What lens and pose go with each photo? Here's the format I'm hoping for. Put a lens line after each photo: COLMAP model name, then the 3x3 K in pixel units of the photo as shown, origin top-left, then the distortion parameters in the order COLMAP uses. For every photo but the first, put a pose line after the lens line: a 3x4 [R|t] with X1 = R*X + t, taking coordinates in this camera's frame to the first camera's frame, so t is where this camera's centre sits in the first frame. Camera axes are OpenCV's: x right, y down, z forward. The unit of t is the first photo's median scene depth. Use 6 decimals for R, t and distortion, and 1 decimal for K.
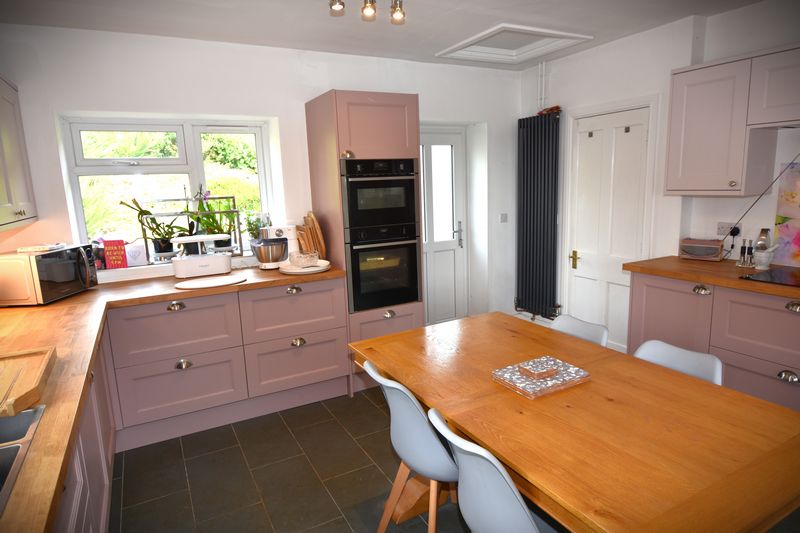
lens RADIAL K [[483.8, 0, 404.3], [0, 483.8, 268.1], [0, 0, 1]] dist [0.042917, -0.000094]
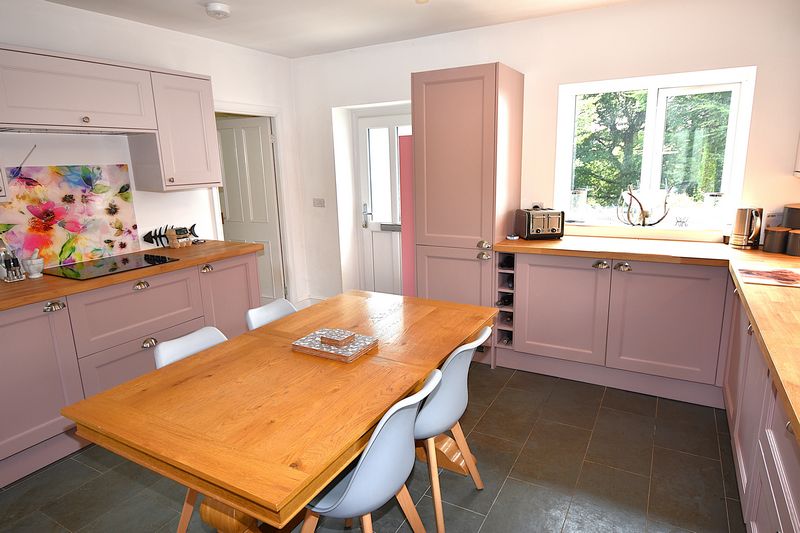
lens RADIAL K [[490.0, 0, 399.2], [0, 490.0, 268.9], [0, 0, 1]] dist [0.004513, -0.002235]
pose [[-0.525598, -0.138766, 0.839339, -0.390382], [0.192423, 0.941647, 0.276177, -0.120229], [-0.828686, 0.306666, -0.468226, 0.747640]]
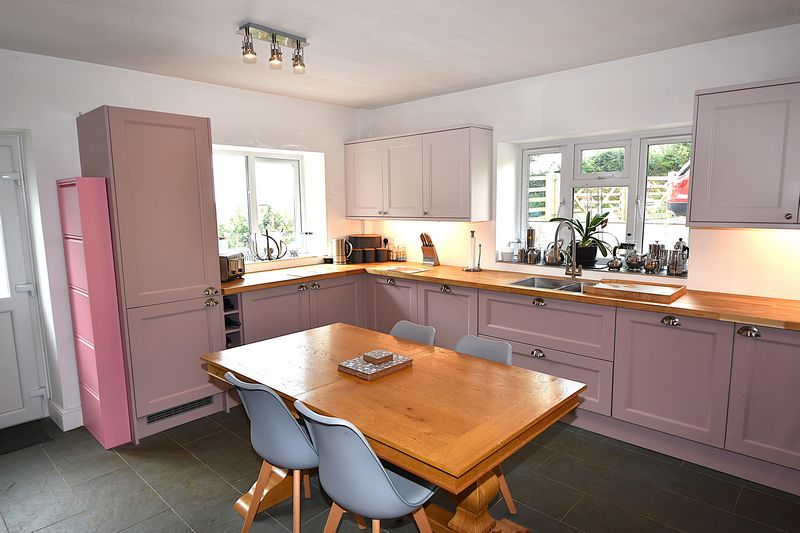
lens RADIAL K [[483.8, 0, 404.3], [0, 483.8, 268.1], [0, 0, 1]] dist [0.042917, -0.000094]
pose [[-0.947139, 0.088873, -0.308269, 0.318218], [-0.011600, 0.950751, 0.309739, -0.220927], [0.320614, 0.296941, -0.899462, 1.148051]]
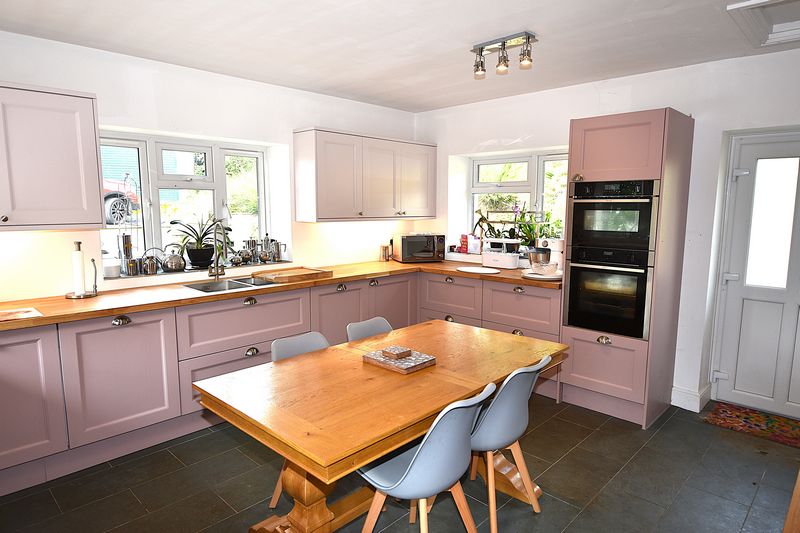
lens RADIAL K [[490.0, 0, 399.2], [0, 490.0, 268.9], [0, 0, 1]] dist [0.004513, -0.002235]
pose [[0.301914, 0.162818, -0.939329, 0.805031], [-0.182163, 0.977006, 0.110799, -0.084424], [0.935769, 0.137659, 0.324631, 0.305293]]
